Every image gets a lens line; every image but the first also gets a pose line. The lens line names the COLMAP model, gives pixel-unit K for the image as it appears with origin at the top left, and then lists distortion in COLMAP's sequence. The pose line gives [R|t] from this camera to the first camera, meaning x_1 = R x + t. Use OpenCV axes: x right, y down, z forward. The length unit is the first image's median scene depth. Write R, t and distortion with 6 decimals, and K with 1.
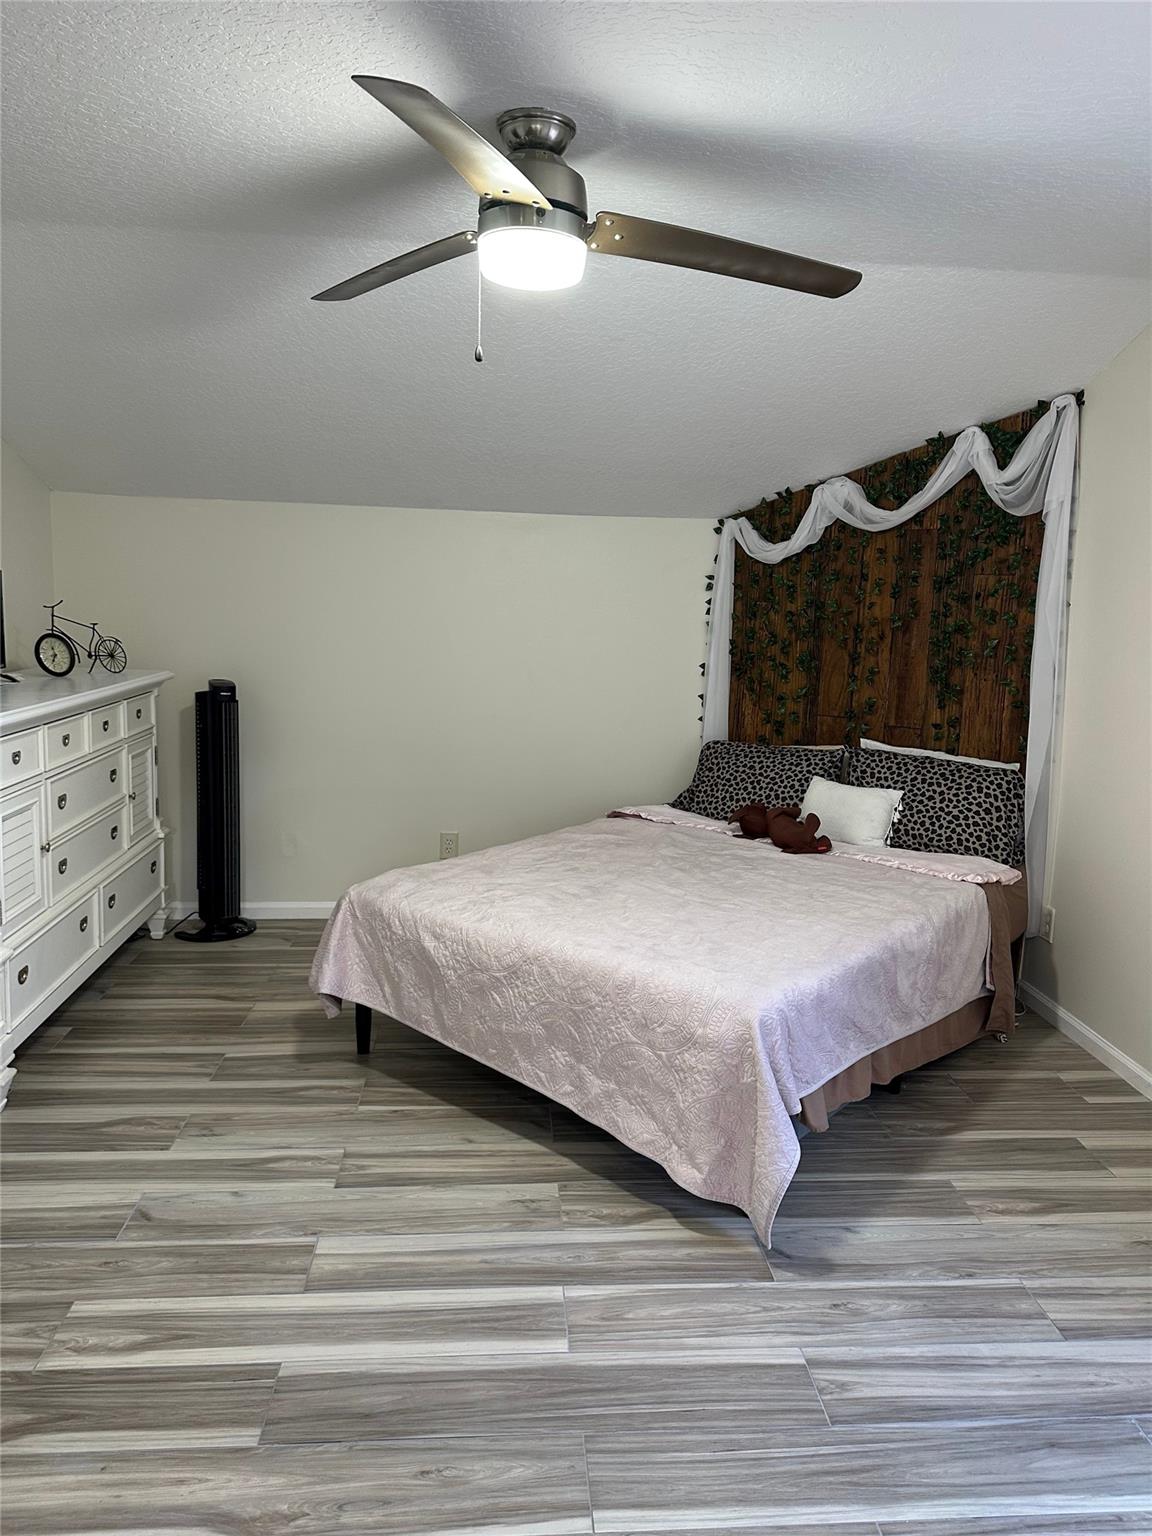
lens RADIAL K [[1088.1, 0, 576.0], [0, 1088.1, 768.0], [0, 0, 1]] dist [0.025538, 0.001038]
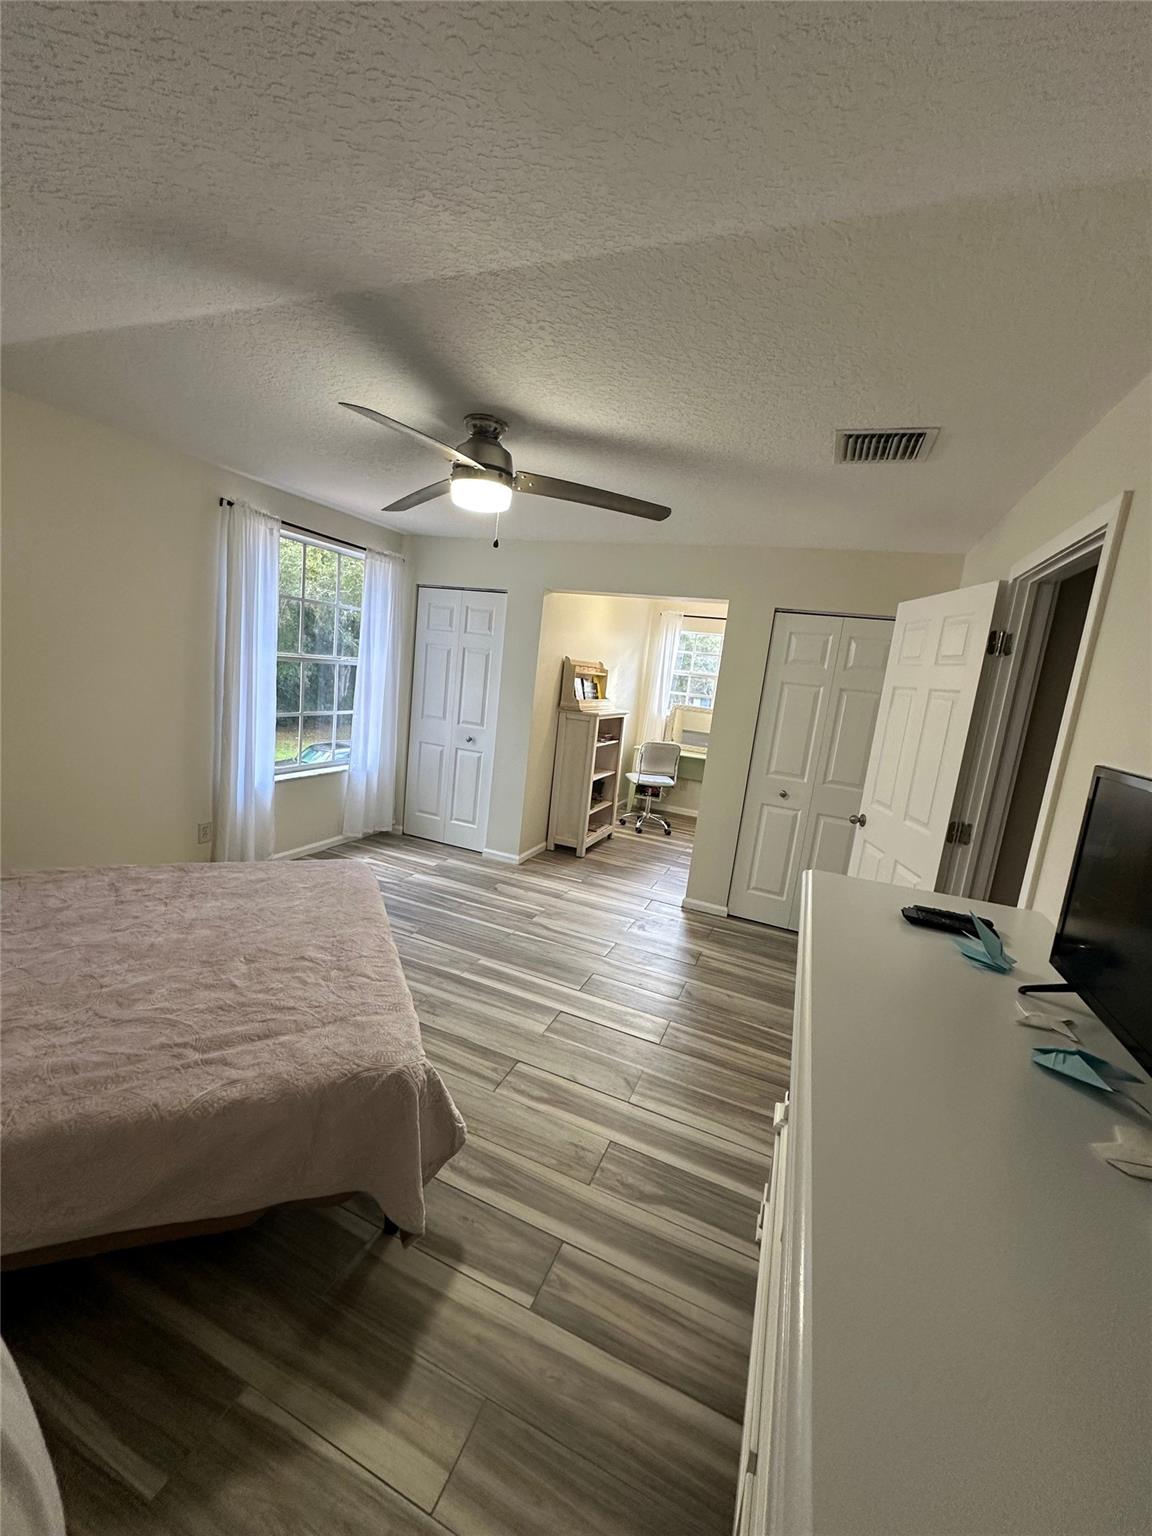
lens RADIAL K [[607.8, 0, 576.0], [0, 607.8, 768.0], [0, 0, 1]] dist [-0.000093, -0.000020]
pose [[-0.886648, -0.195890, 0.418905, -0.591979], [-0.058925, 0.946324, 0.317804, -0.310516], [-0.458675, 0.257097, -0.850599, 1.630996]]
